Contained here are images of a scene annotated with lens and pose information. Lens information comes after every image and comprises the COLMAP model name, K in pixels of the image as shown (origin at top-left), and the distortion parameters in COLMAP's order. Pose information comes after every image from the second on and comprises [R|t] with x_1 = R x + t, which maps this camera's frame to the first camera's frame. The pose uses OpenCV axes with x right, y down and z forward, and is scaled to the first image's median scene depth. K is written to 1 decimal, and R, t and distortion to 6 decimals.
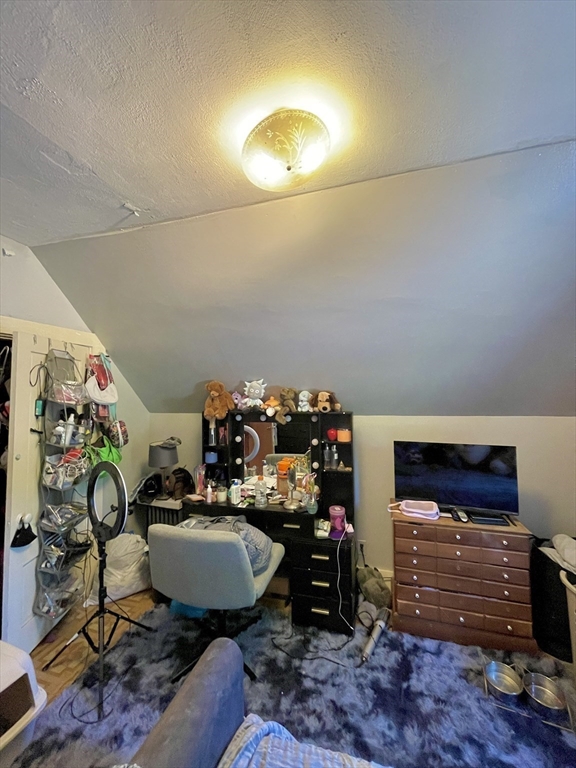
lens RADIAL K [[308.6, 0, 289.4], [0, 308.6, 381.0], [0, 0, 1]] dist [-0.000120, -0.003957]
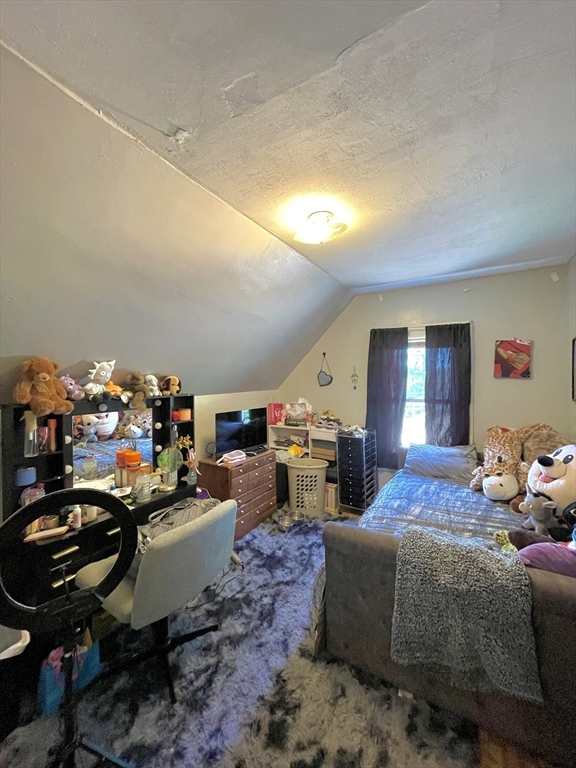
lens RADIAL K [[309.0, 0, 288.0], [0, 309.0, 384.0], [0, 0, 1]] dist [0.000228, 0.000266]
pose [[0.249291, -0.012751, 0.968345, -1.057387], [-0.031326, 0.999284, 0.021223, 0.035768], [-0.967922, -0.035625, 0.248713, 0.456826]]
